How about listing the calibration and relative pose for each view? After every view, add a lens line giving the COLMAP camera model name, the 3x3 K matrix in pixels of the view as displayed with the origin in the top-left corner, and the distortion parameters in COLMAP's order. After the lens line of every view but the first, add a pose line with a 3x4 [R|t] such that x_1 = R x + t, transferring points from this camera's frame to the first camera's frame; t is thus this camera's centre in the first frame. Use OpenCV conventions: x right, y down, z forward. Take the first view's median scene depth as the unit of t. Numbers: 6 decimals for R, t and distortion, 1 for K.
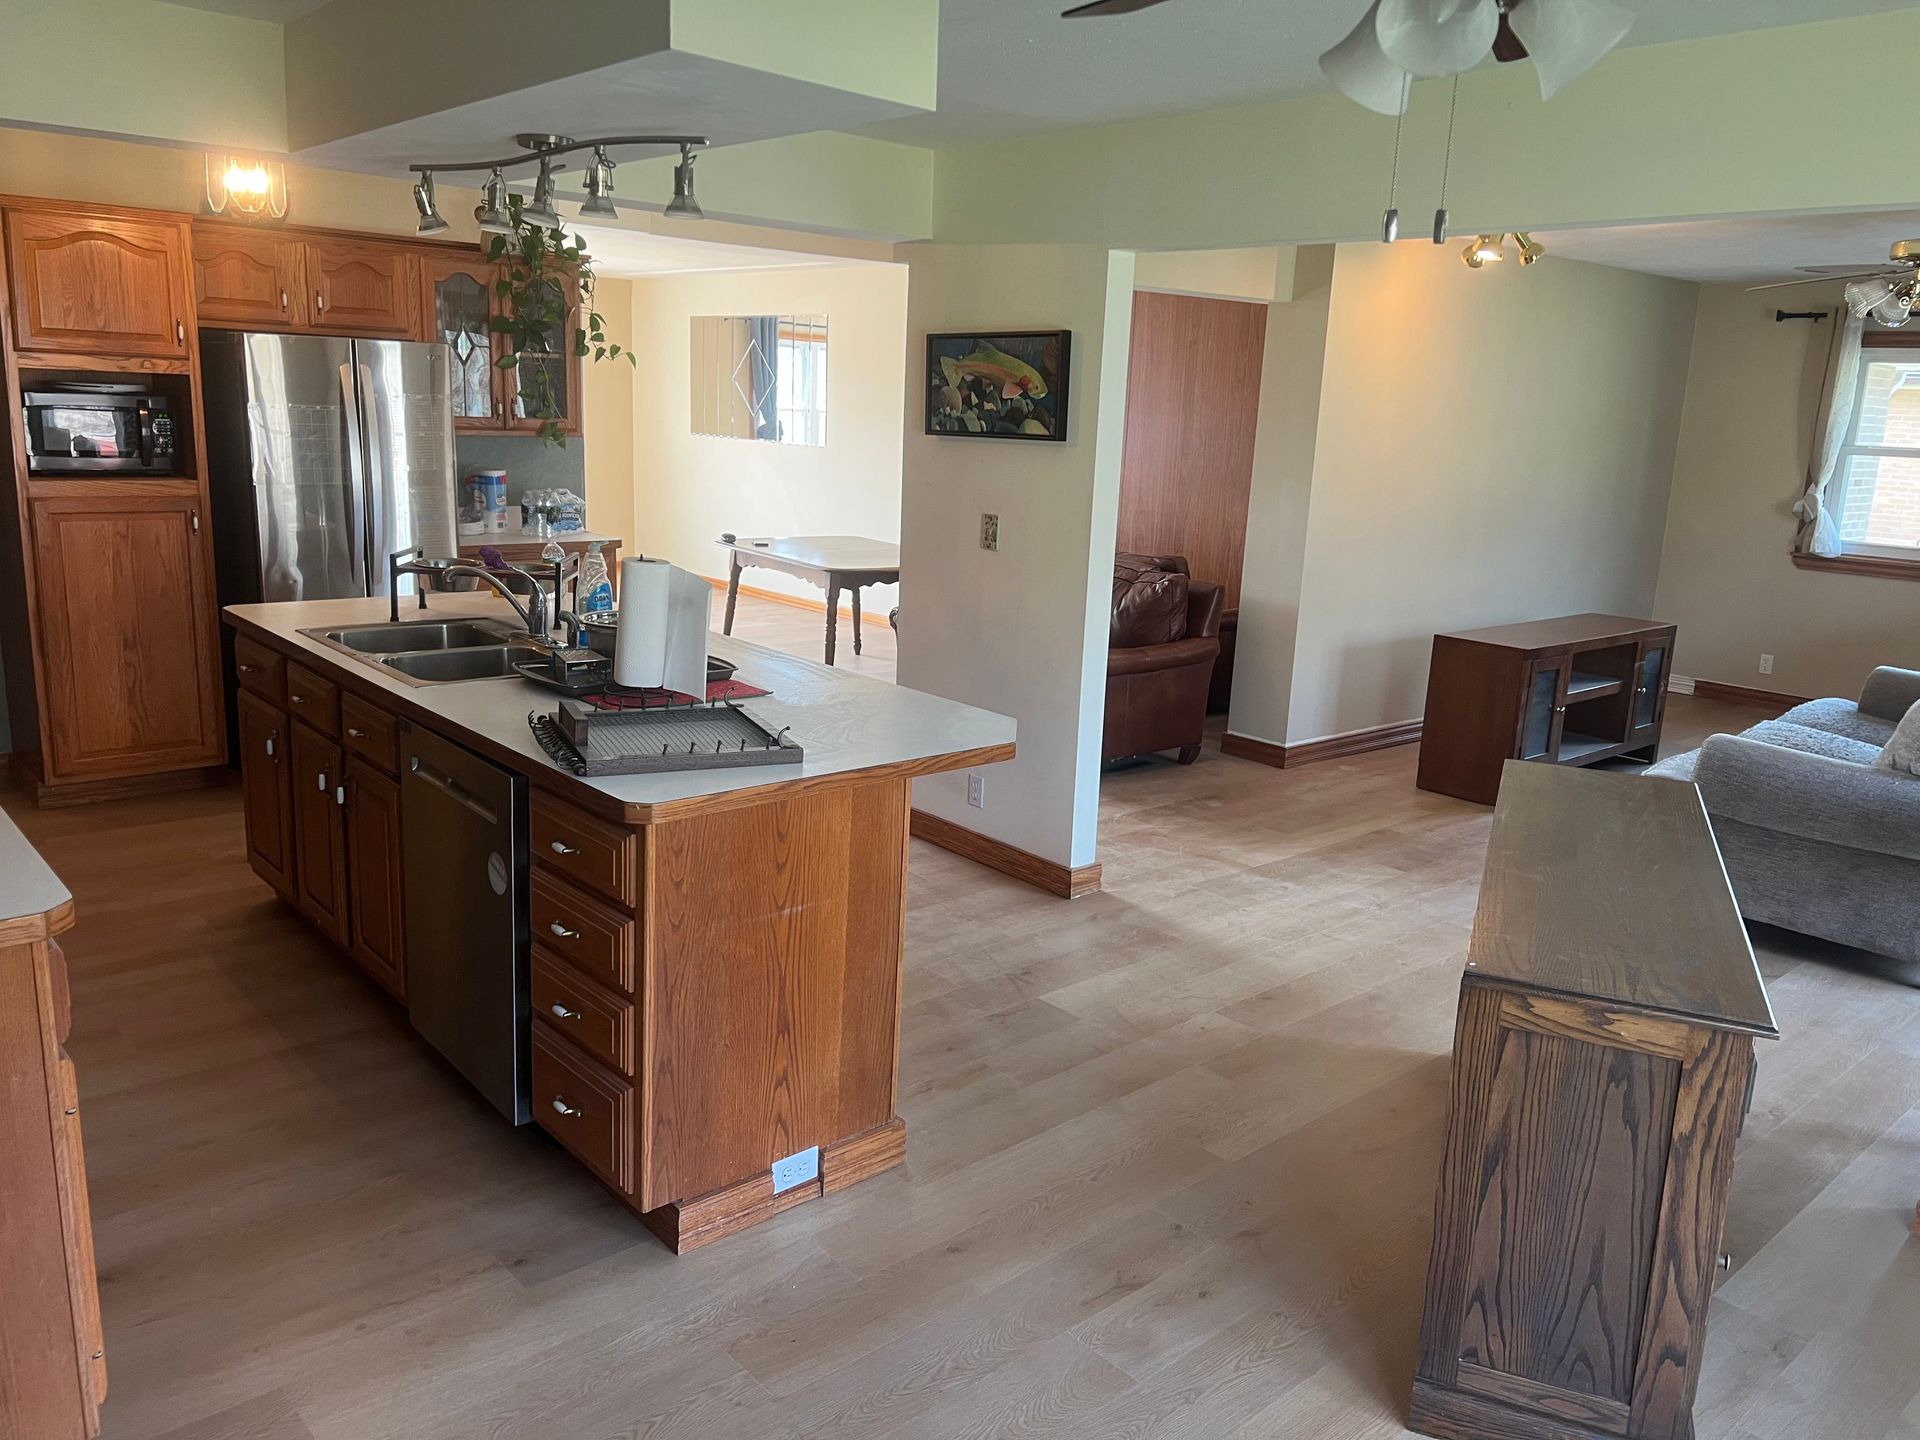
lens RADIAL K [[1449.4, 0, 964.7], [0, 1449.4, 723.2], [0, 0, 1]] dist [0.011429, -0.012388]
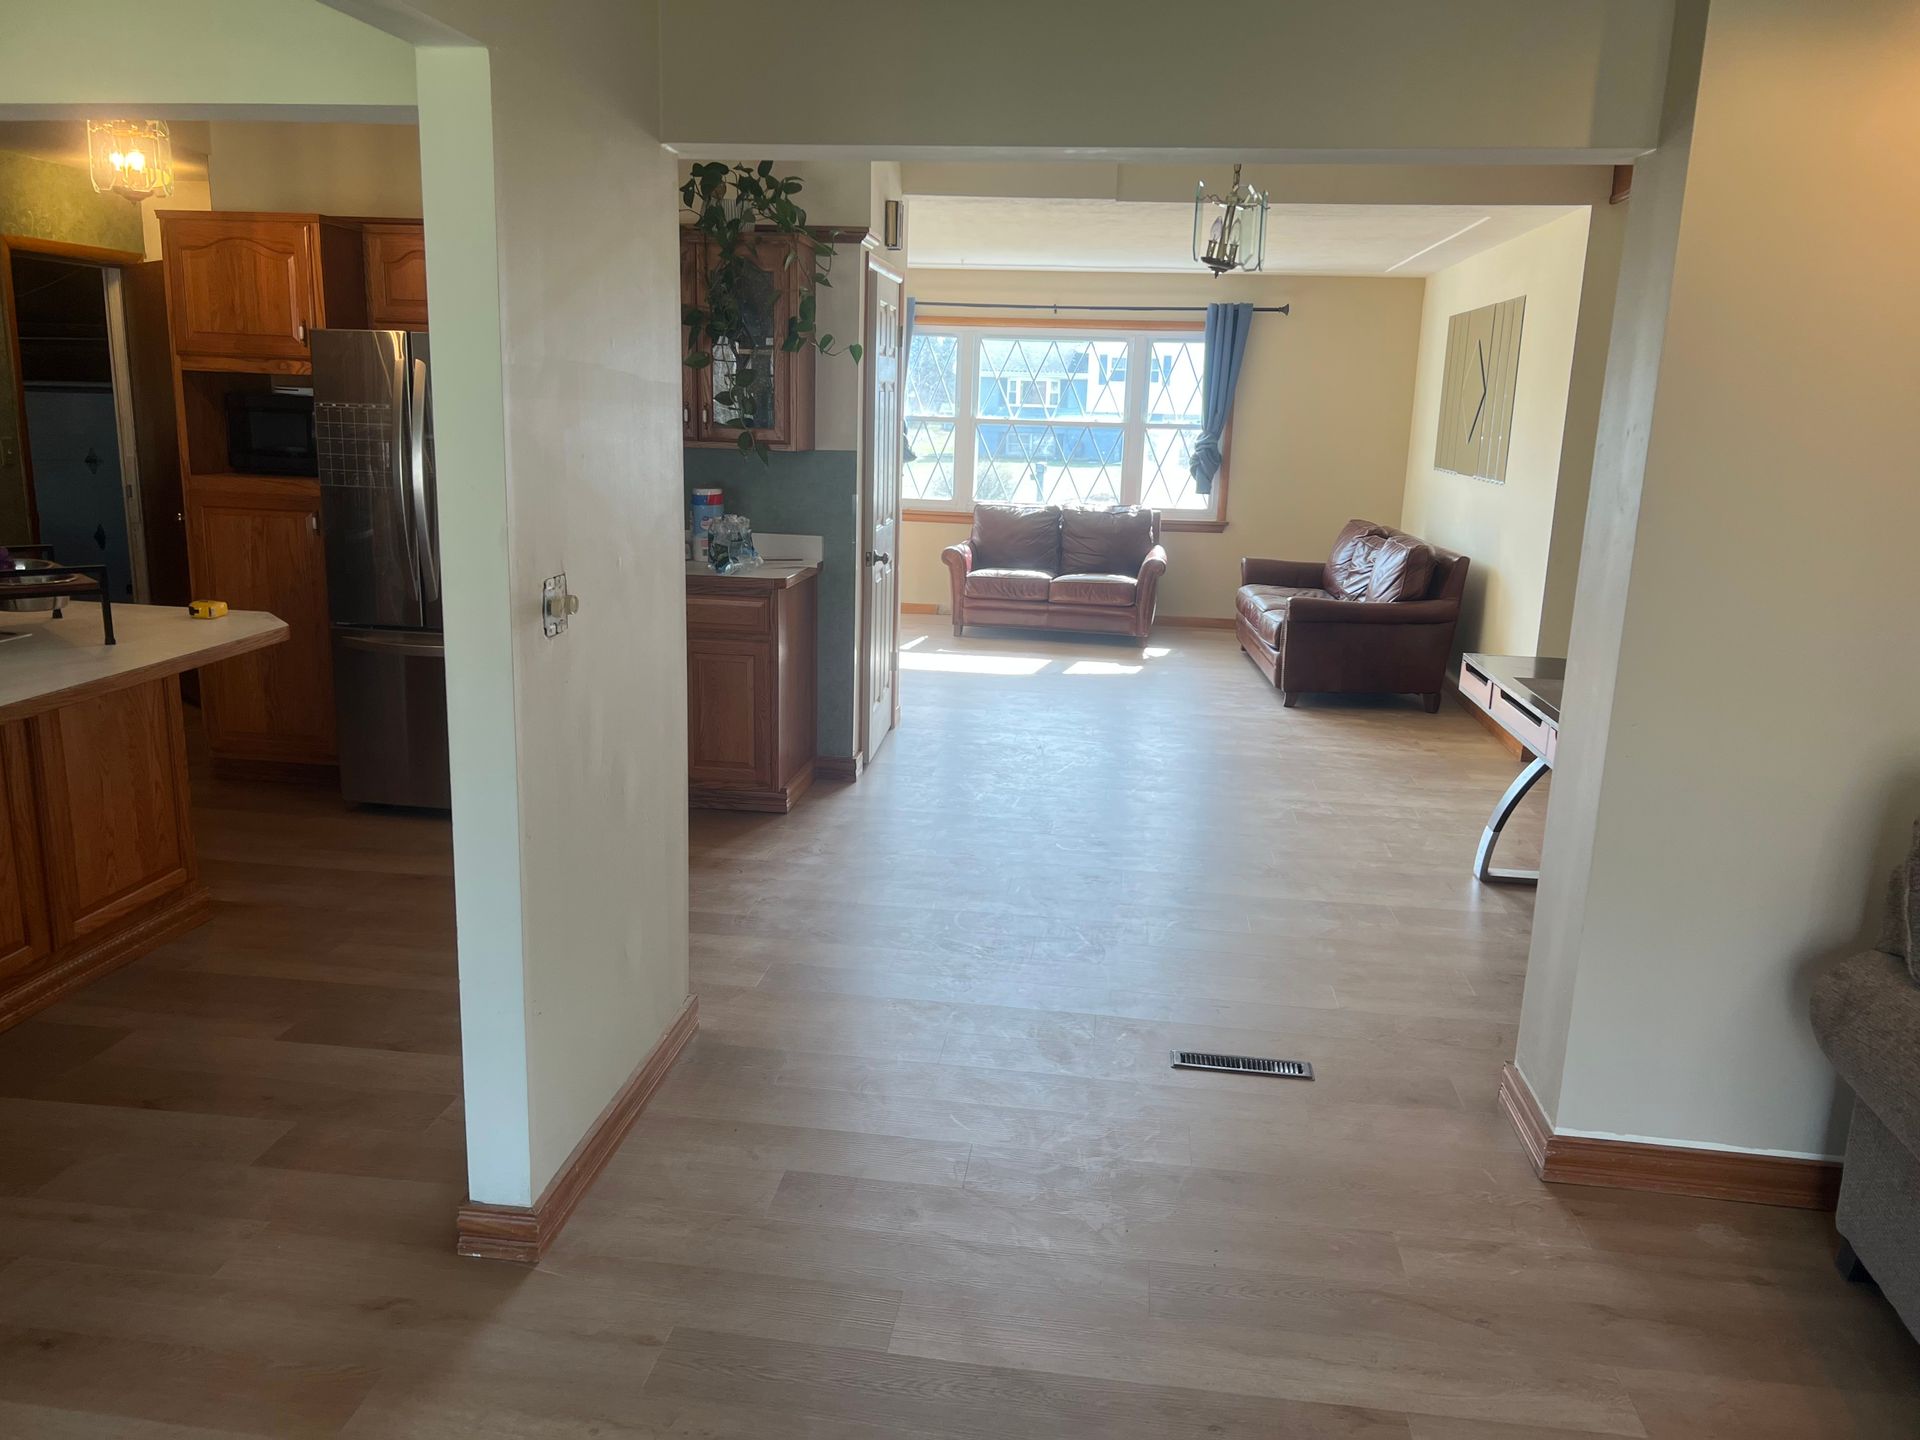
lens RADIAL K [[1449.4, 0, 960.4], [0, 1449.4, 710.3], [0, 0, 1]] dist [0.011429, -0.012388]
pose [[0.670044, 0.145027, -0.728017, 0.524927], [-0.172784, 0.984263, 0.037049, -0.127401], [0.721933, 0.100965, 0.684558, 0.661094]]
